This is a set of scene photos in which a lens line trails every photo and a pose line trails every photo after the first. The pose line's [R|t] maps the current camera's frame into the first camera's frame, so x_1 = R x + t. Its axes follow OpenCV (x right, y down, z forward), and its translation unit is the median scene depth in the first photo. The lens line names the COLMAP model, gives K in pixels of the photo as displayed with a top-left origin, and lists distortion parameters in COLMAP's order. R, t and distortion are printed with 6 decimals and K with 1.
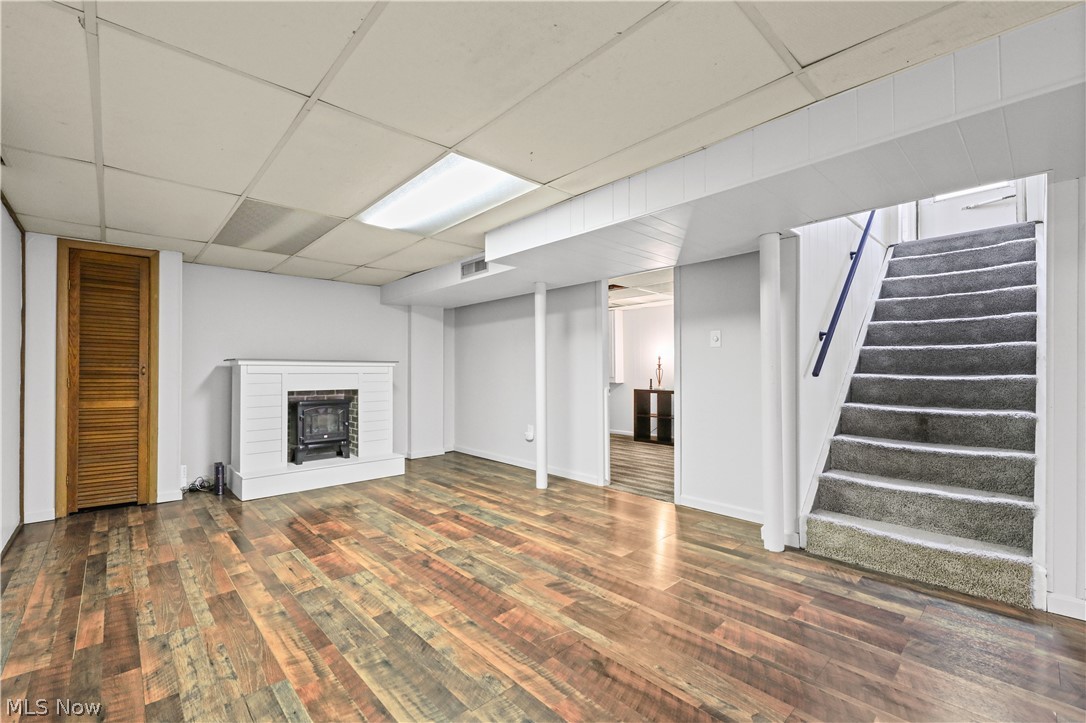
lens RADIAL K [[425.2, 0, 541.9], [0, 425.2, 370.7], [0, 0, 1]] dist [0.003951, -0.000370]
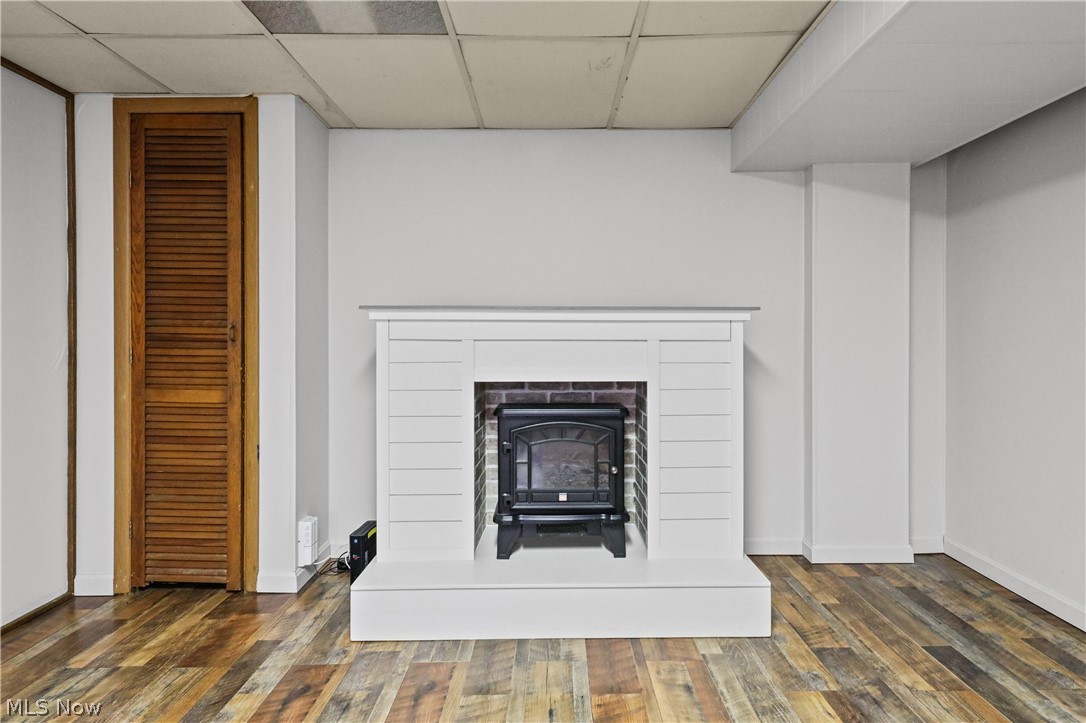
lens RADIAL K [[591.7, 0, 545.8], [0, 591.7, 342.2], [0, 0, 1]] dist [0.009571, -0.000231]
pose [[0.698381, 0.002759, -0.715720, -0.155132], [0.001491, 0.999985, 0.005310, 0.007225], [0.715724, -0.004775, 0.698367, 0.772713]]
